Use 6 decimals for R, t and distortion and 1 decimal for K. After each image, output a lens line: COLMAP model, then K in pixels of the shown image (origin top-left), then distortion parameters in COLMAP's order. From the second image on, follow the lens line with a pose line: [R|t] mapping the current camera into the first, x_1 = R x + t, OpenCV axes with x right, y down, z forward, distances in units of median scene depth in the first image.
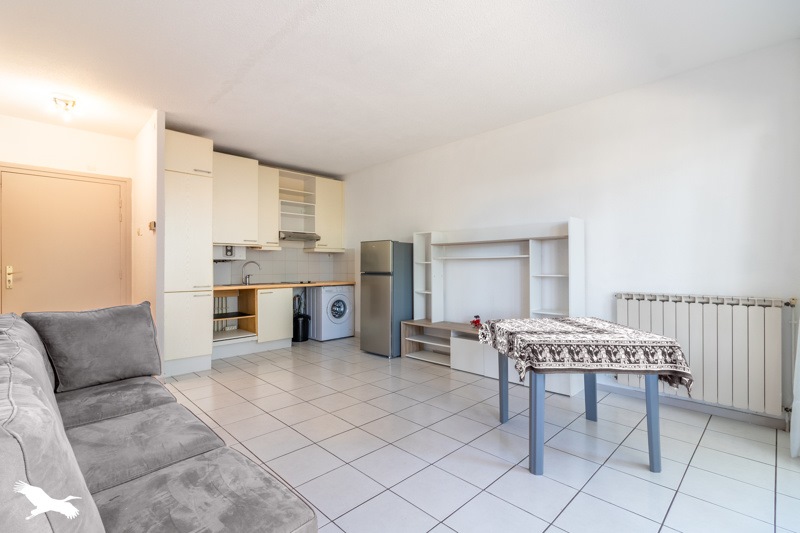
lens RADIAL K [[372.6, 0, 400.0], [0, 372.6, 266.5], [0, 0, 1]] dist [0.000547, 0.000072]
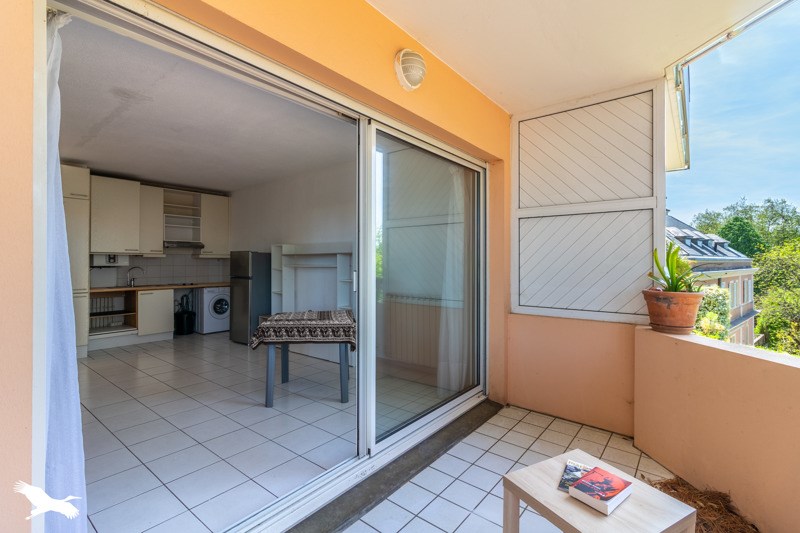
lens RADIAL K [[366.9, 0, 400.0], [0, 366.9, 266.5], [0, 0, 1]] dist [0.000304, -0.000092]
pose [[0.992757, 0.001573, 0.120131, 0.291608], [-0.002428, 0.999973, 0.006977, -0.025485], [-0.120117, -0.007218, 0.992734, -0.249793]]
